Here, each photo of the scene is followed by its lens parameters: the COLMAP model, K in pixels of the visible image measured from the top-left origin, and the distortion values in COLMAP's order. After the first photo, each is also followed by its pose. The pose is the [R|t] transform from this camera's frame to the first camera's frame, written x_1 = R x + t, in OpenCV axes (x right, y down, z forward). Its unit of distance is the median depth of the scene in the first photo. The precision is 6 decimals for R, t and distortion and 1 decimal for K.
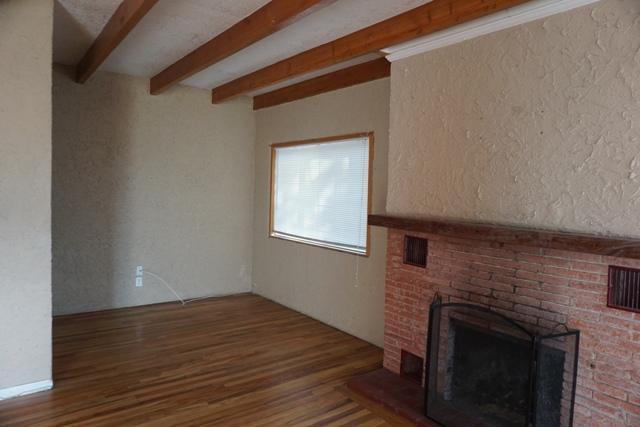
lens RADIAL K [[428.1, 0, 320.3], [0, 428.1, 215.0], [0, 0, 1]] dist [-0.026655, 0.013540]
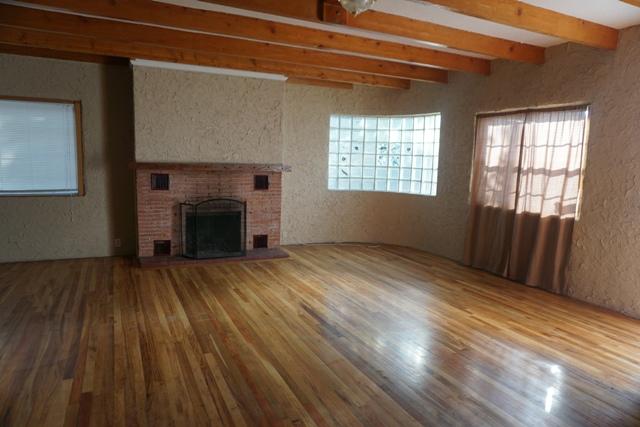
lens RADIAL K [[428.1, 0, 320.2], [0, 428.1, 214.6], [0, 0, 1]] dist [-0.026655, 0.013540]
pose [[0.208594, -0.157777, 0.965192, -1.393131], [0.034753, 0.987474, 0.153909, -0.030391], [-0.977385, 0.001439, 0.211464, -0.014062]]
